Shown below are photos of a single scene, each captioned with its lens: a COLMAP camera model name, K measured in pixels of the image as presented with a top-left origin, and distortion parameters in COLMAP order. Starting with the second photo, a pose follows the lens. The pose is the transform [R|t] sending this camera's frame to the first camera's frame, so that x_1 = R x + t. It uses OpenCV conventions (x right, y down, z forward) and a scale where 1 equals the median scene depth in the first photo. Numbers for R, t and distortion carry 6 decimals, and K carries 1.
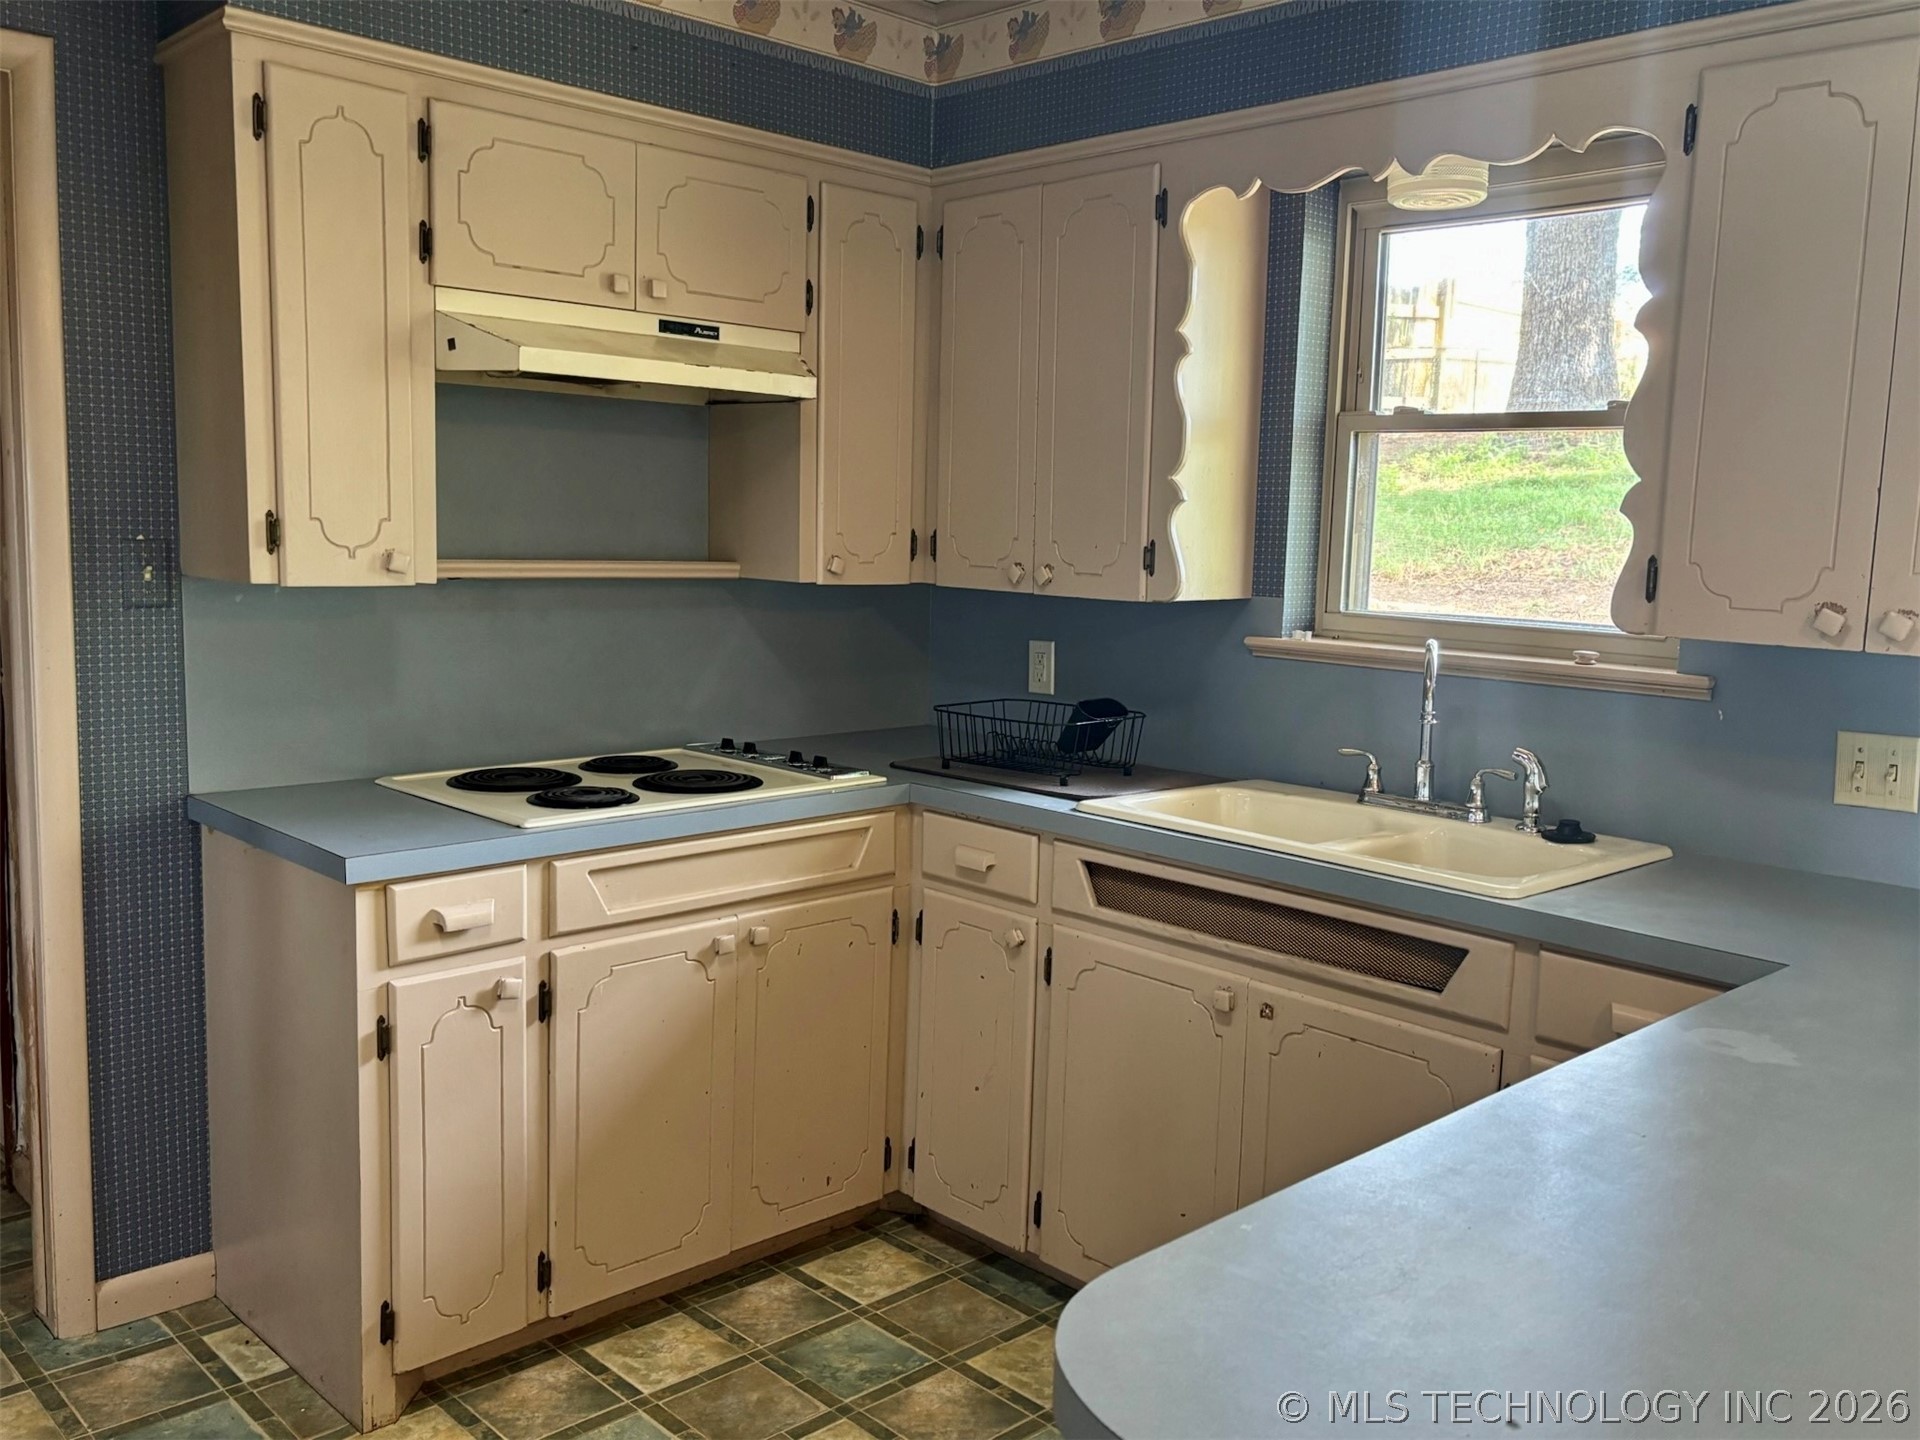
lens RADIAL K [[1630.8, 0, 960.0], [0, 1630.8, 720.0], [0, 0, 1]] dist [0.012554, 0.009331]
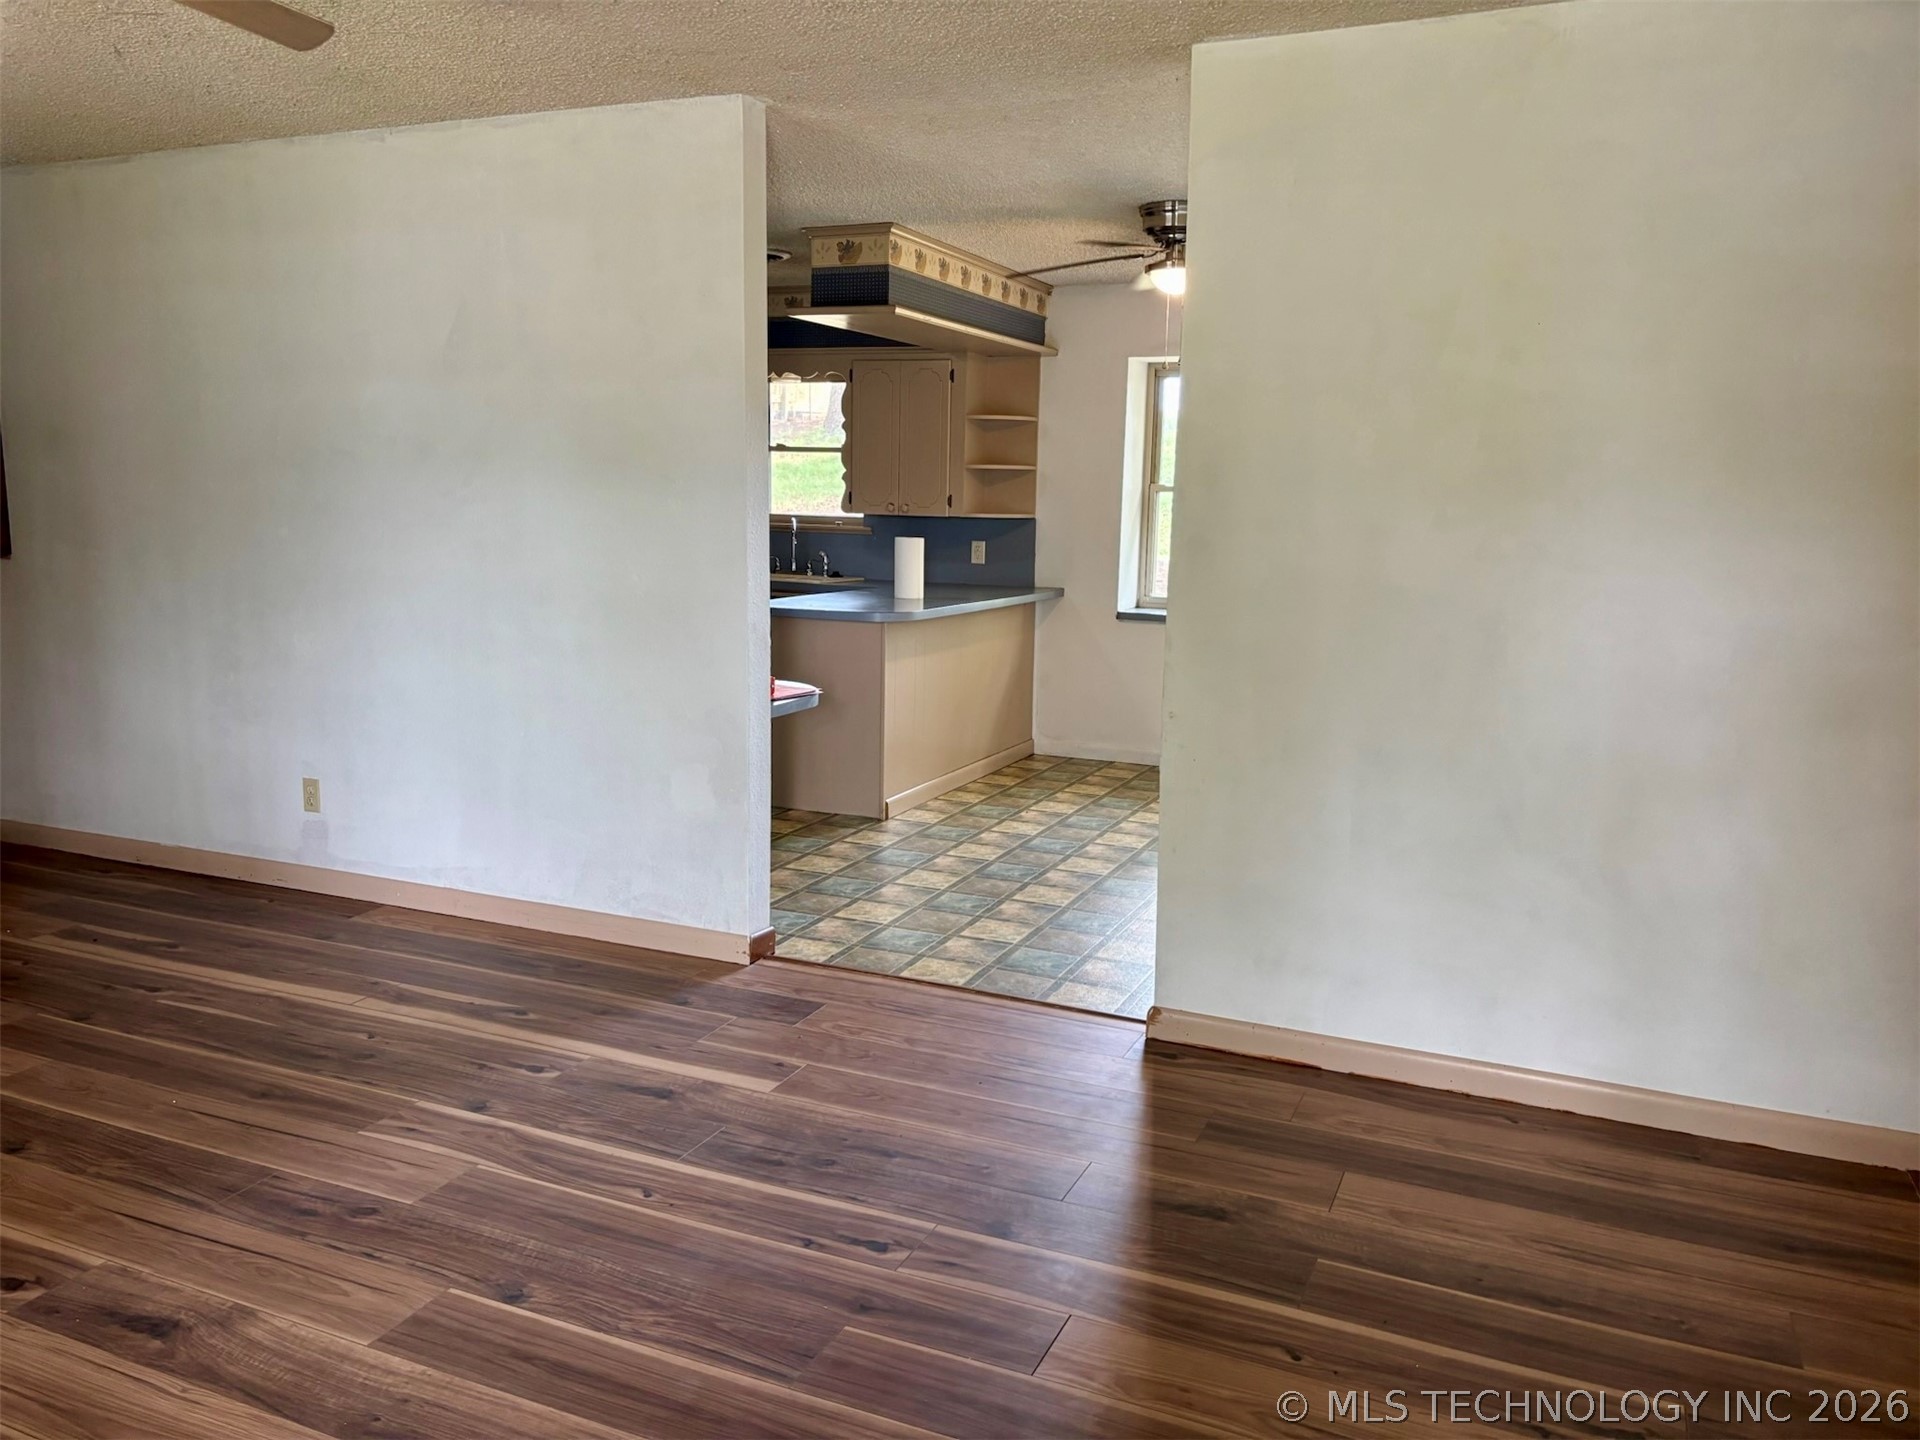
lens RADIAL K [[1477.2, 0, 960.0], [0, 1477.2, 720.0], [0, 0, 1]] dist [0.069615, -0.094381]
pose [[0.923039, -0.069778, 0.378325, -0.522653], [0.055610, 0.997285, 0.048262, 0.215560], [-0.380666, -0.023509, 0.924414, -1.776856]]
